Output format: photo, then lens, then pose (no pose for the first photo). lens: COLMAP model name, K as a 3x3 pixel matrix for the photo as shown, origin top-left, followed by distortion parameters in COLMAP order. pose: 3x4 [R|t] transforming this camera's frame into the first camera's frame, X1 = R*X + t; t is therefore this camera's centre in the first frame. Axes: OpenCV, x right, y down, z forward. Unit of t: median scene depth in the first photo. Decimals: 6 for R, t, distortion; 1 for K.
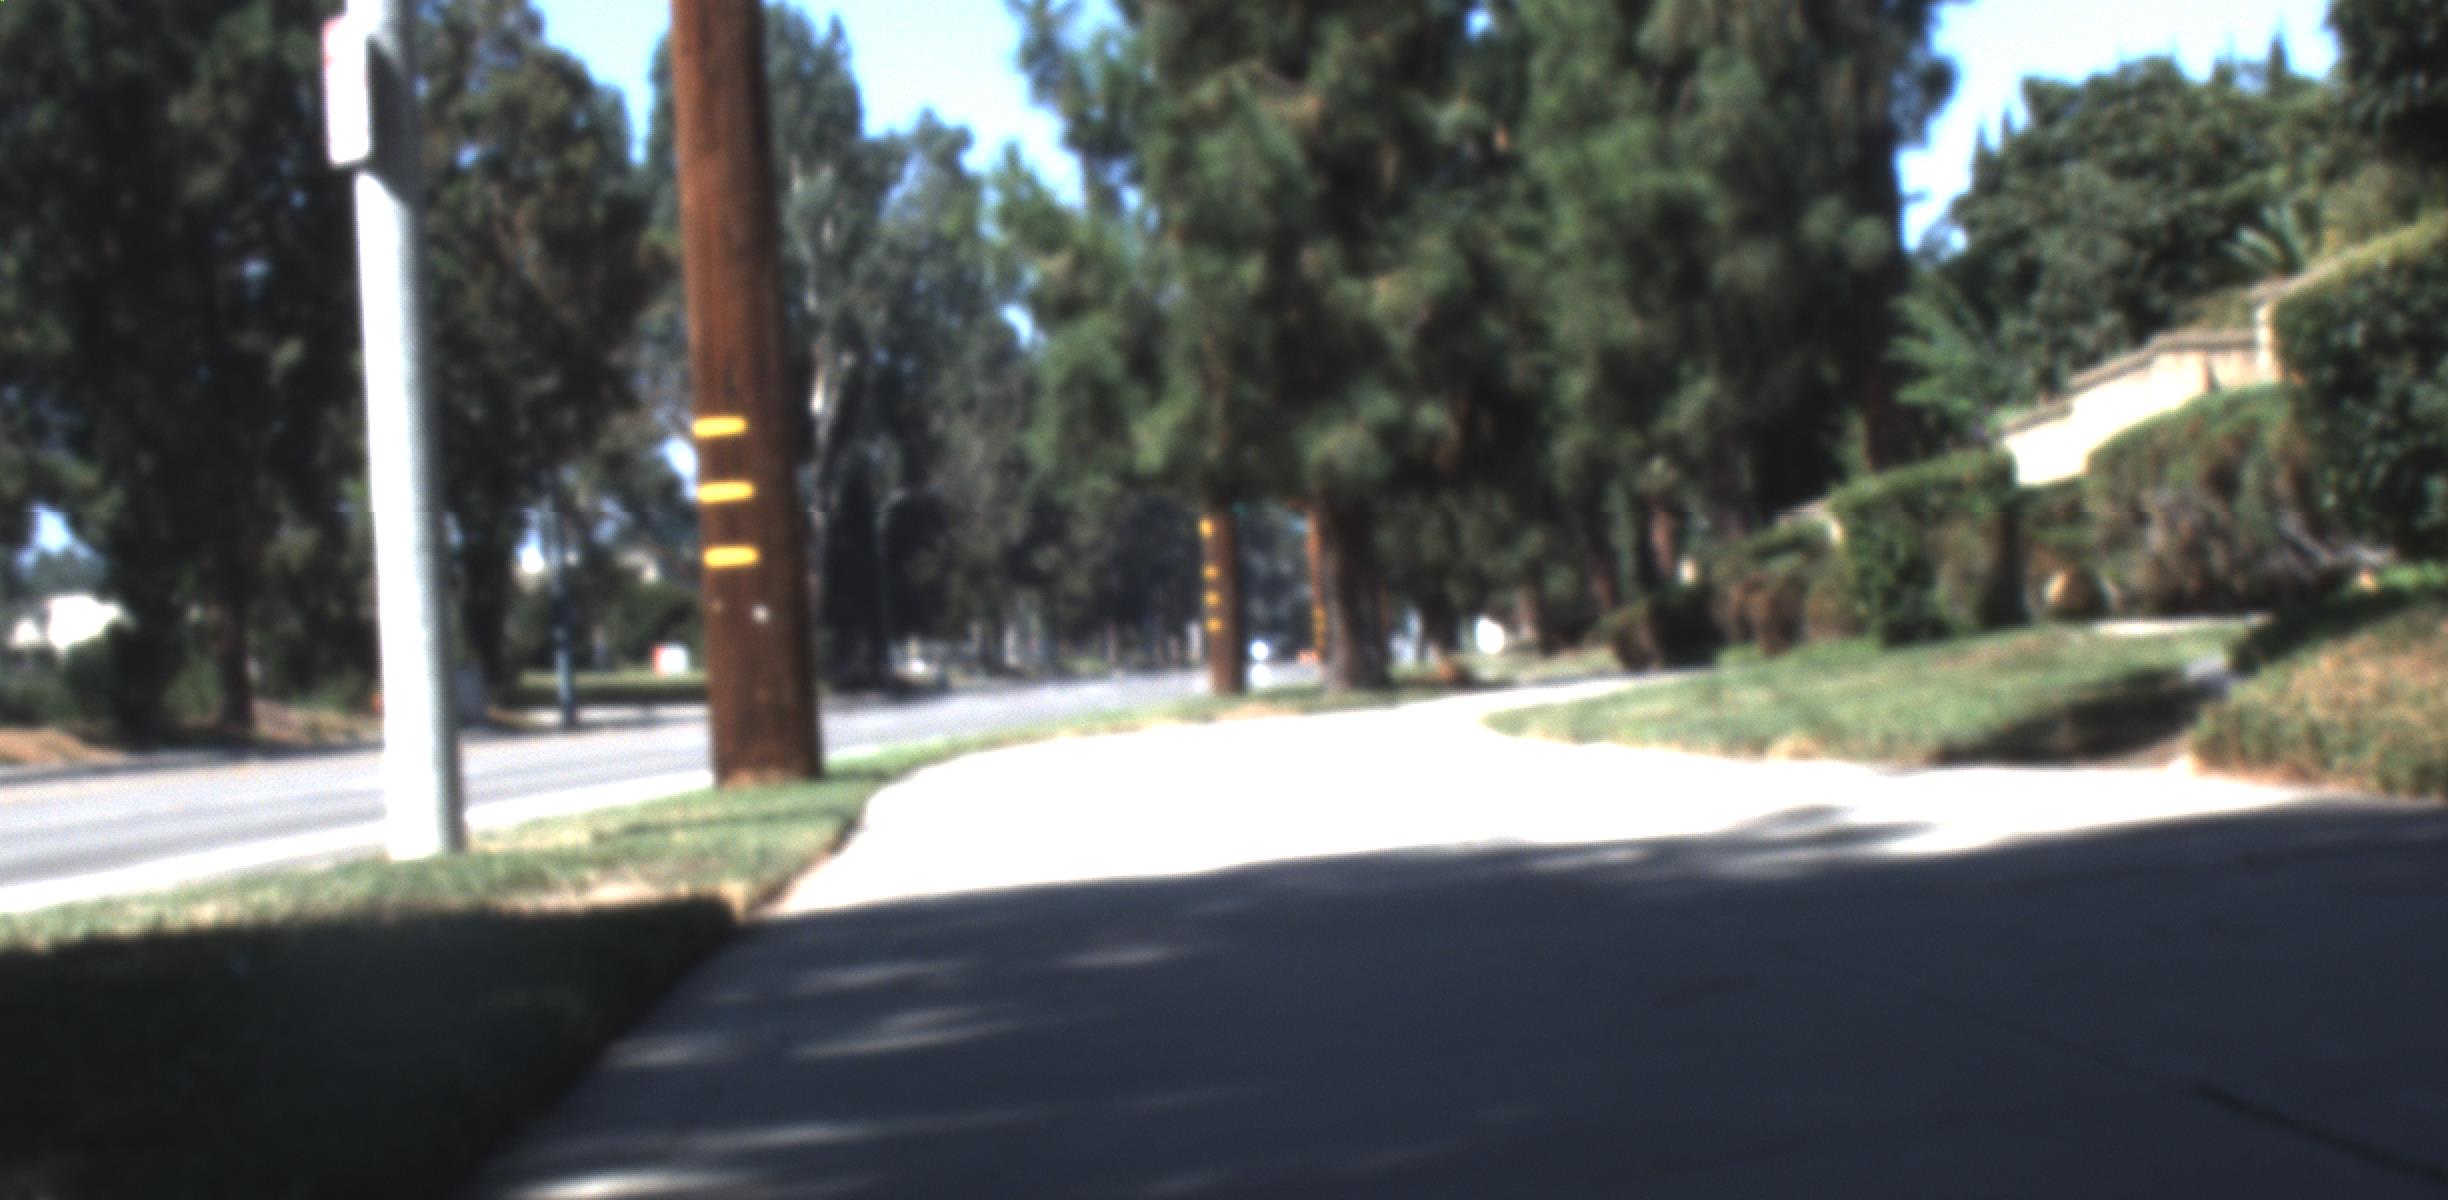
lens RADIAL K [[4118.3, 0, 1223.1], [0, 4118.3, 683.8], [0, 0, 1]] dist [0.036805, 0.128442]
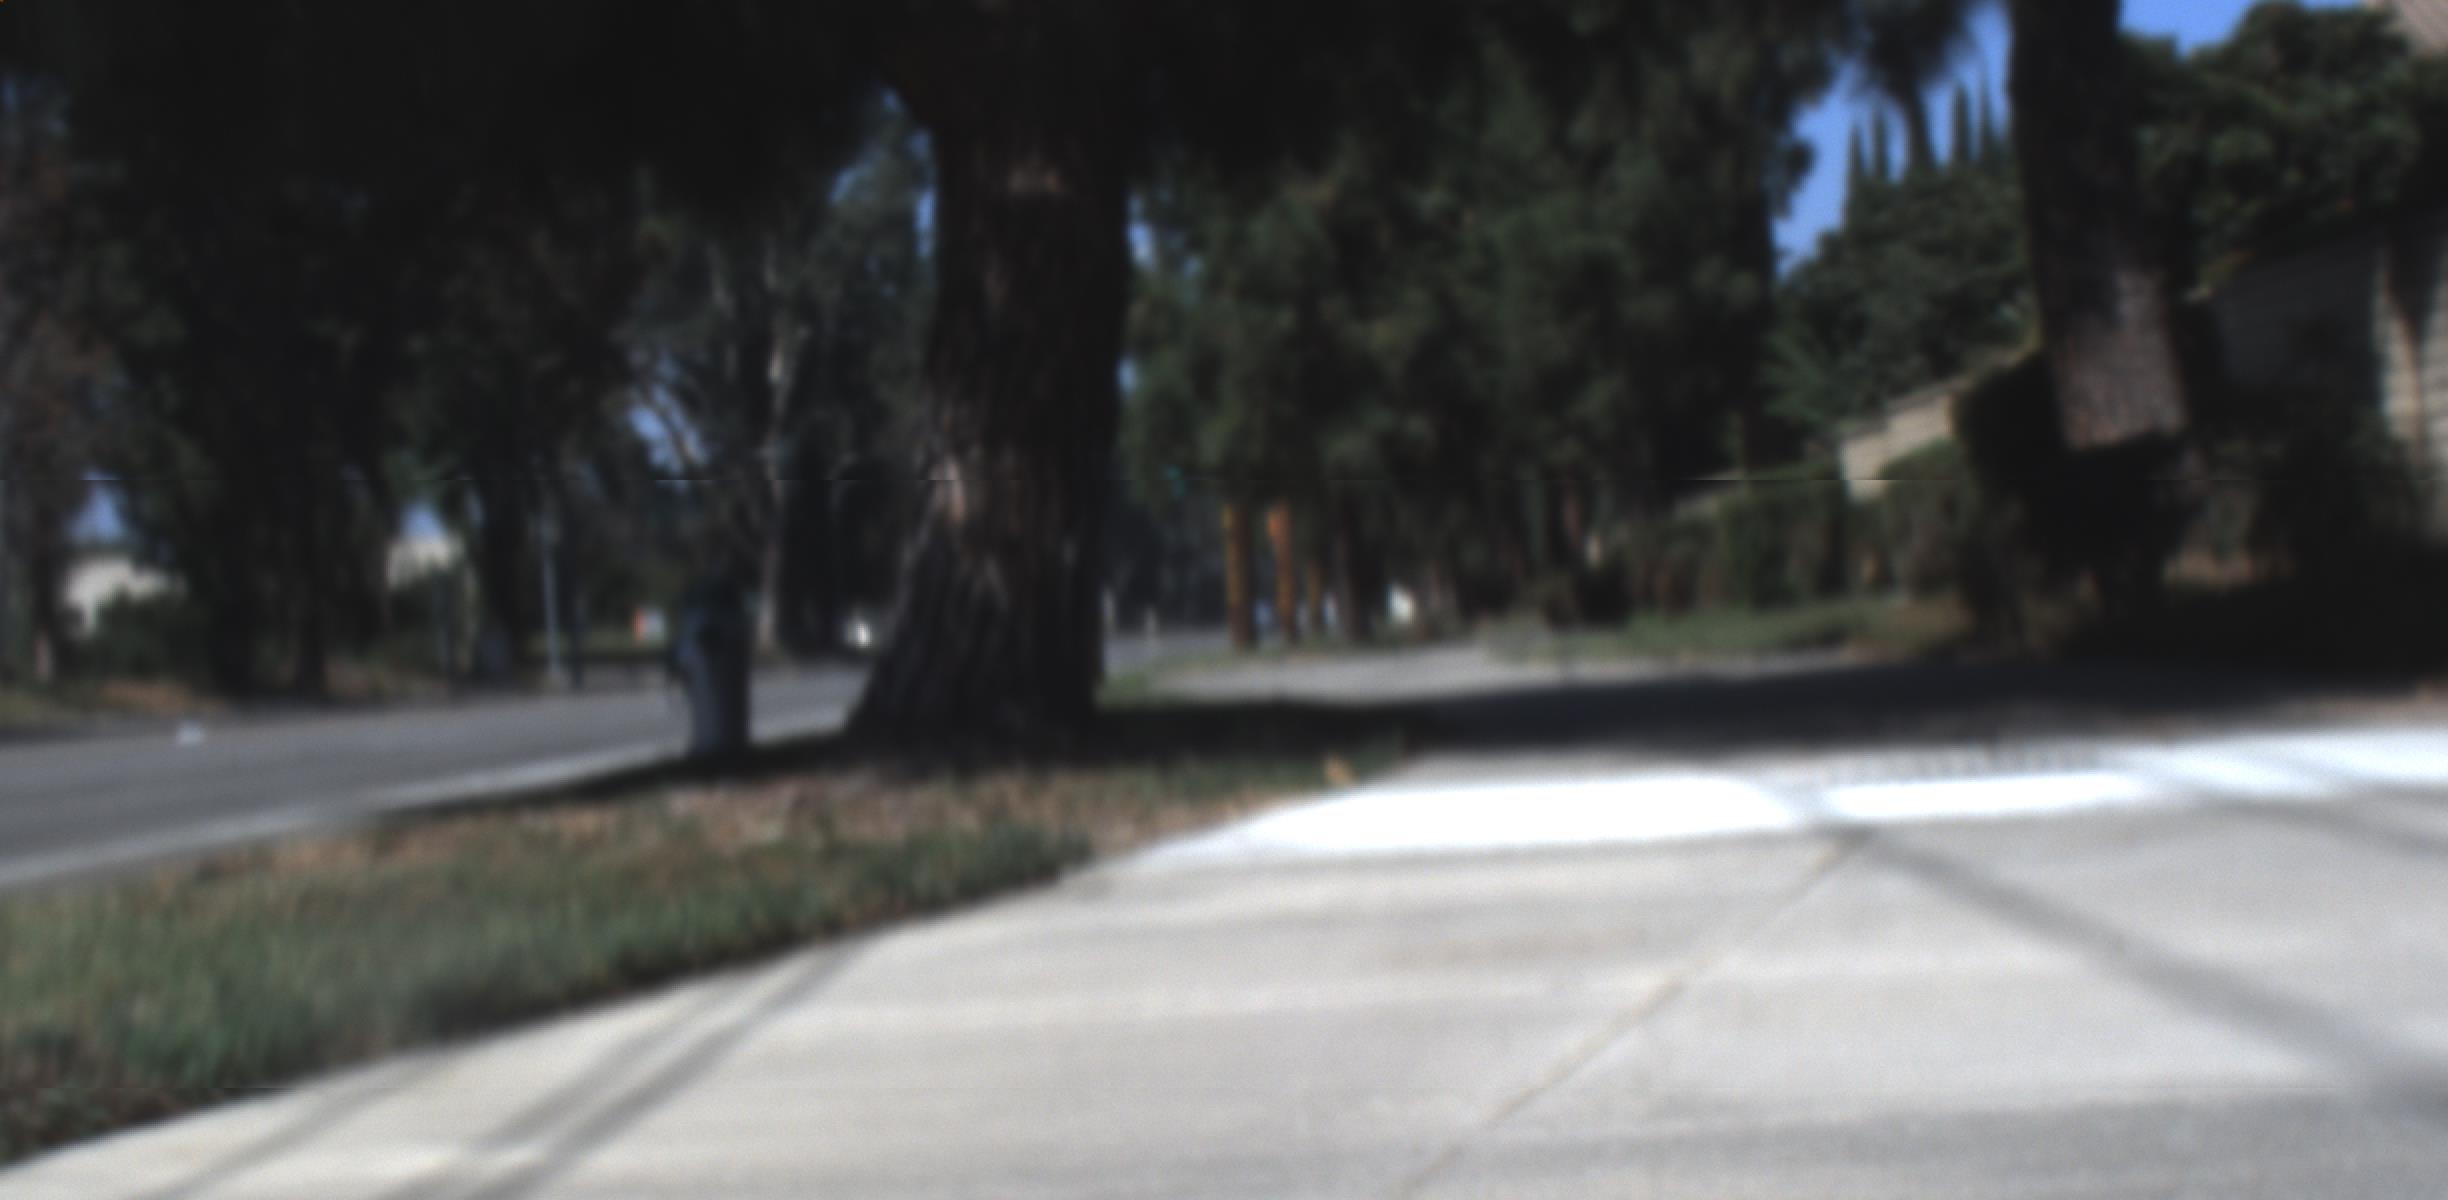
lens RADIAL K [[4124.5, 0, 1286.1], [0, 4124.5, 600.3], [0, 0, 1]] dist [0.009394, -0.007187]
pose [[0.999165, 0.004137, 0.040639, -0.045055], [-0.003718, 0.999939, -0.010384, 0.005413], [-0.040680, 0.010224, 0.999120, -0.327838]]
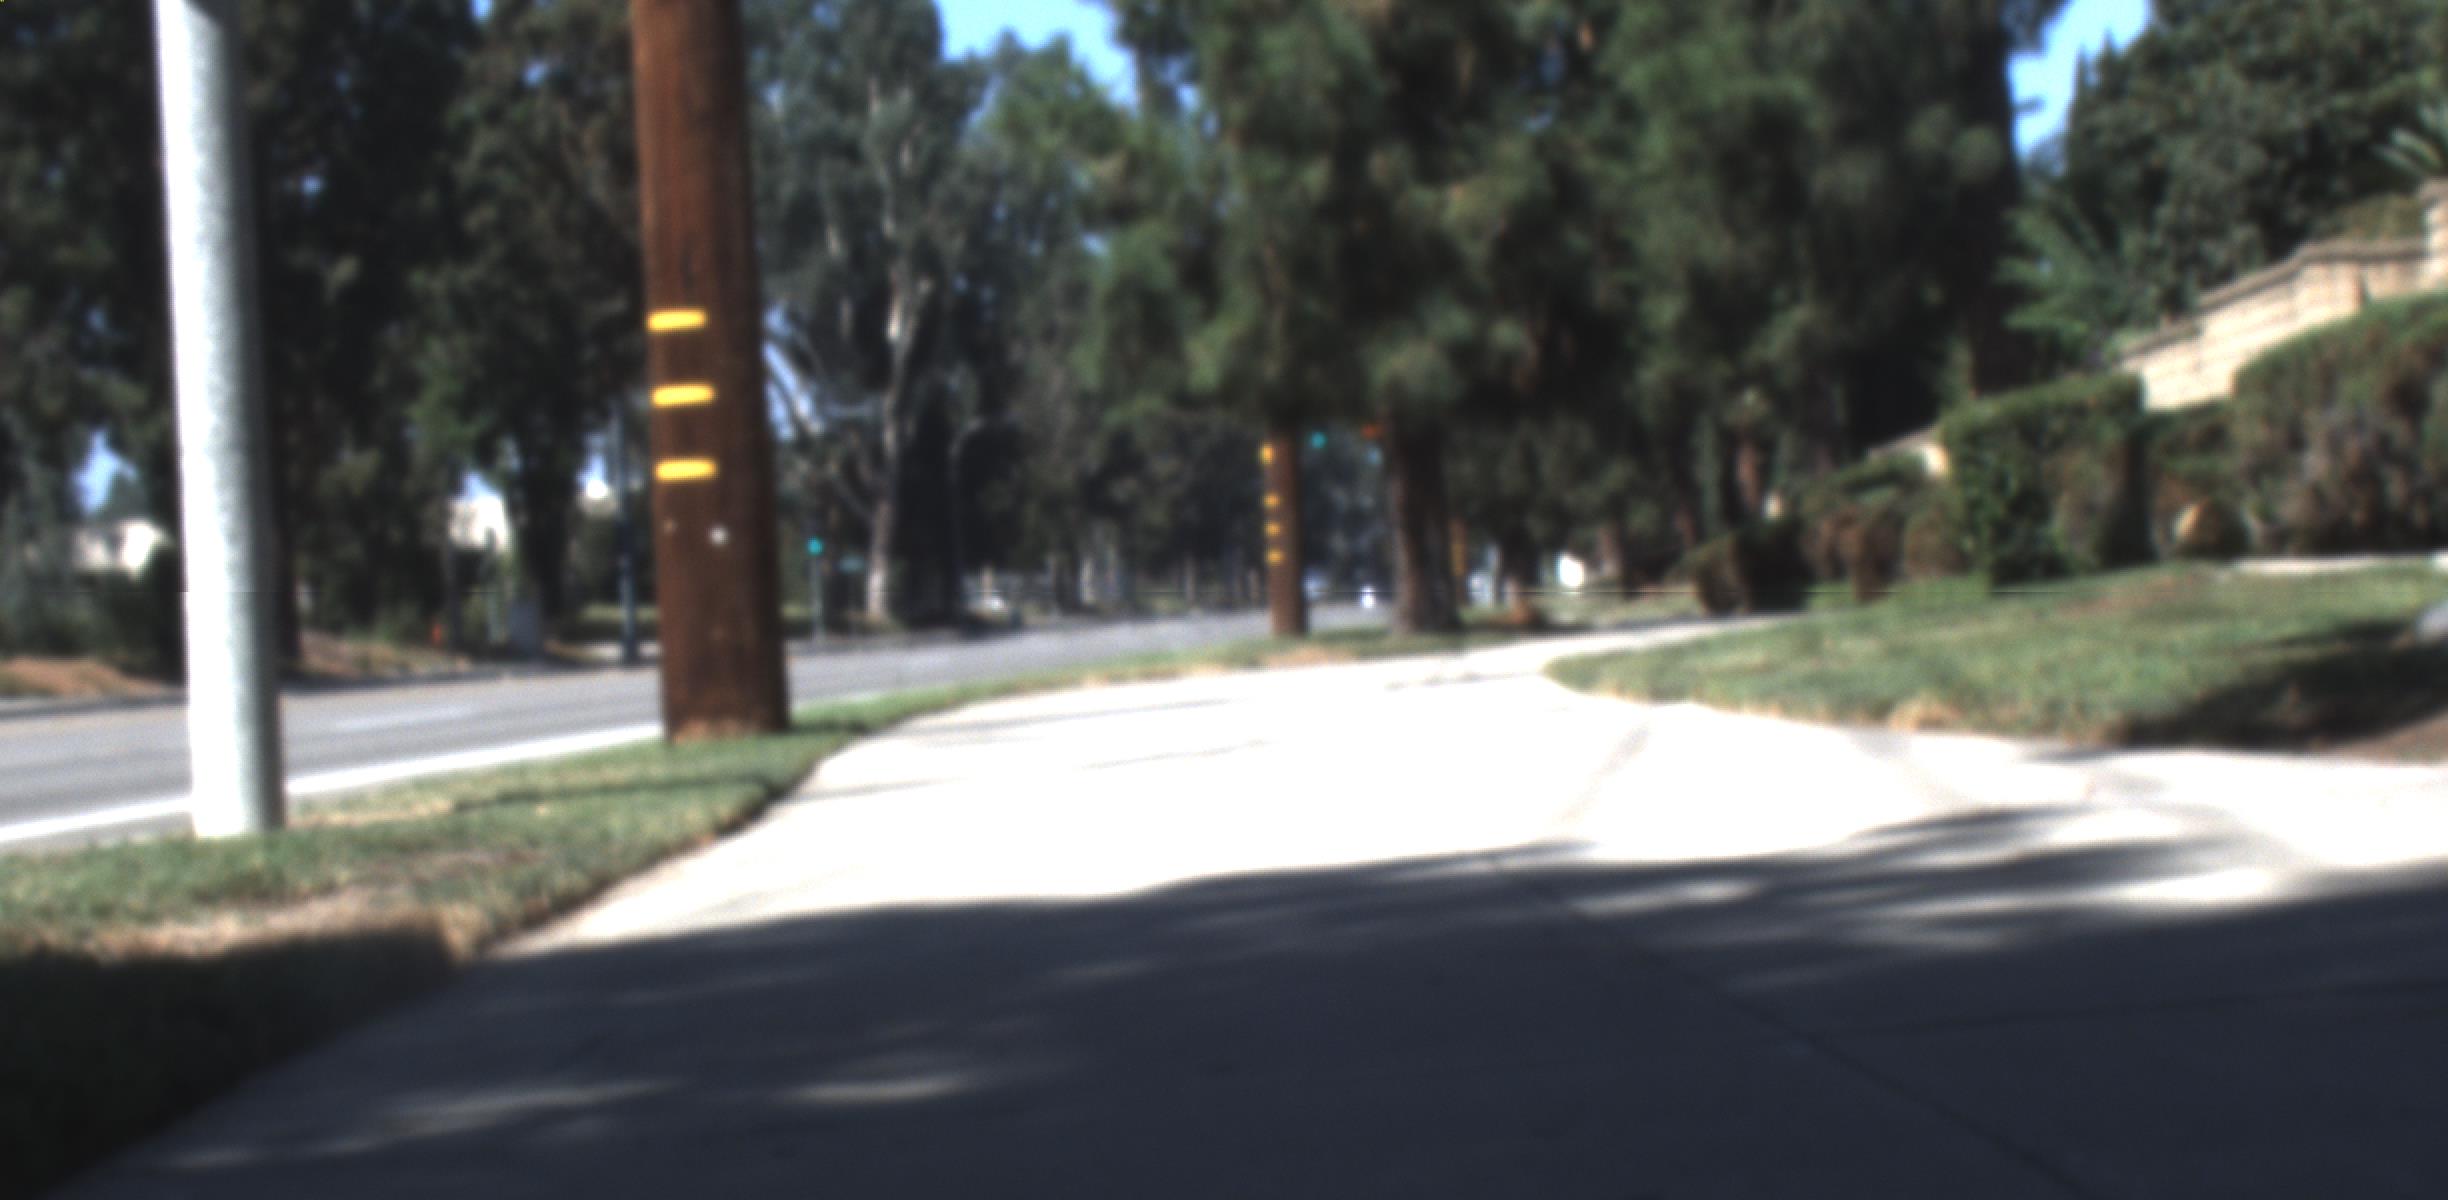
lens RADIAL K [[4118.3, 0, 1223.1], [0, 4118.3, 683.8], [0, 0, 1]] dist [0.036805, 0.128442]
pose [[0.999751, 0.009151, -0.020367, 0.005742], [-0.008822, 0.999830, 0.016197, -0.000330], [0.020512, -0.016014, 0.999661, 0.063907]]
